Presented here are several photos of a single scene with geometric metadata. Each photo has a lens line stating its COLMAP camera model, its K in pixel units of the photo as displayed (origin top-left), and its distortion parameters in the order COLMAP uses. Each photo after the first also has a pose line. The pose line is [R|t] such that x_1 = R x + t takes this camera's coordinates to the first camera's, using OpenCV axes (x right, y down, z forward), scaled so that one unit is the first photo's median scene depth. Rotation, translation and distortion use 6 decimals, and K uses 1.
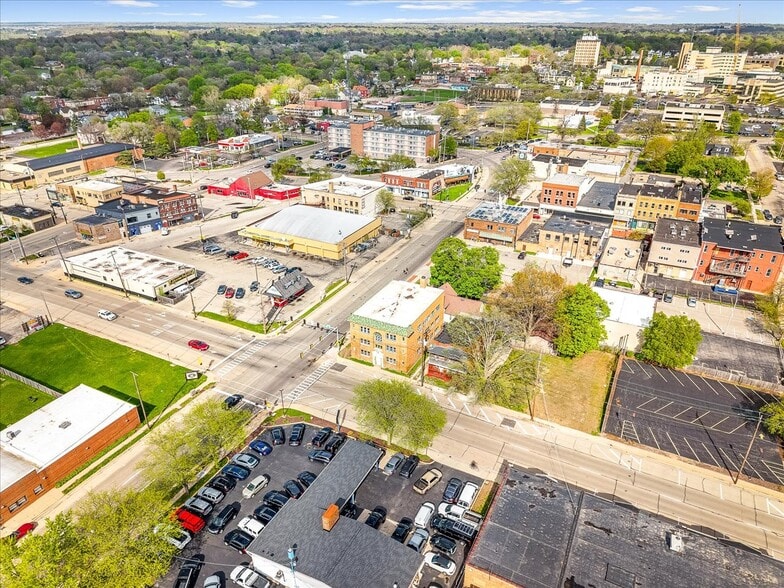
lens RADIAL K [[534.4, 0, 396.1], [0, 534.4, 296.0], [0, 0, 1]] dist [0.029338, -0.030946]
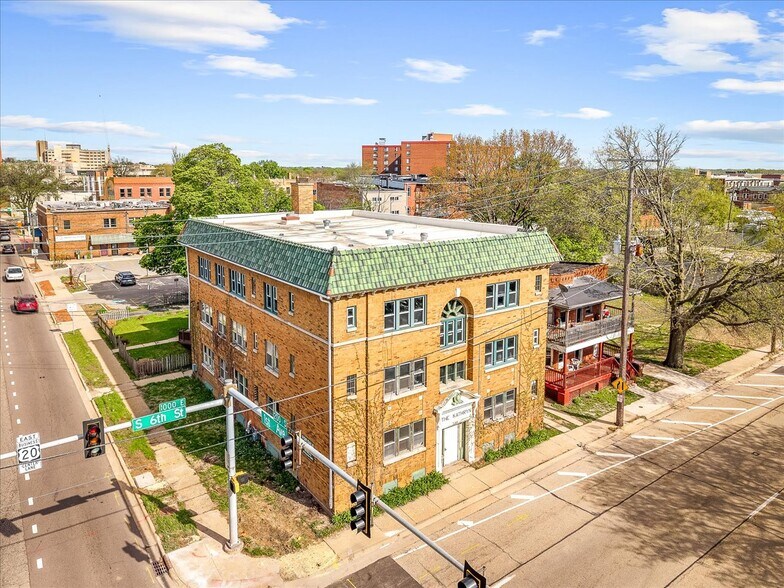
lens RADIAL K [[544.9, 0, 384.4], [0, 544.9, 241.2], [0, 0, 1]] dist [0.024504, -0.026345]
pose [[0.459975, -0.115213, 0.880425, -0.154435], [0.398315, 0.912957, -0.088628, 0.033475], [-0.793579, 0.391453, 0.465829, 0.563582]]
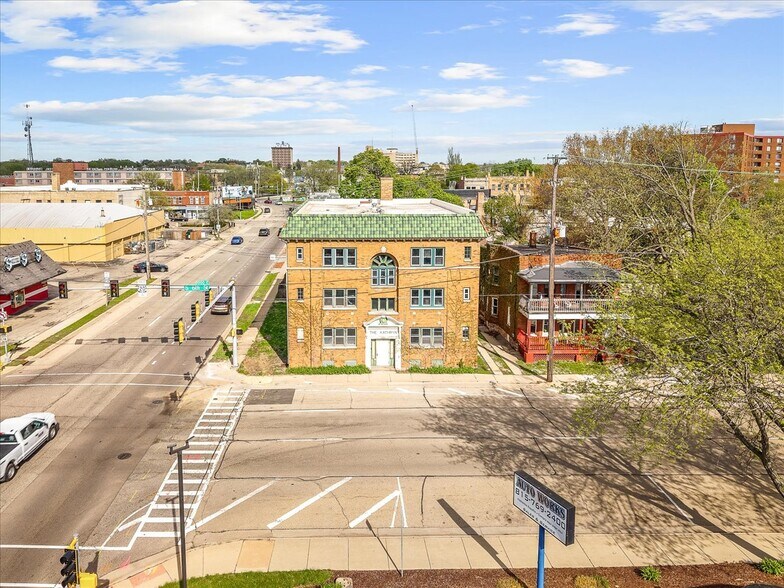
lens RADIAL K [[544.9, 0, 351.0], [0, 544.9, 239.8], [0, 0, 1]] dist [0.024504, -0.026345]
pose [[0.883737, -0.065026, 0.463443, -0.131109], [0.215442, 0.935649, -0.279545, 0.094130], [-0.415443, 0.346889, 0.840878, 0.444909]]
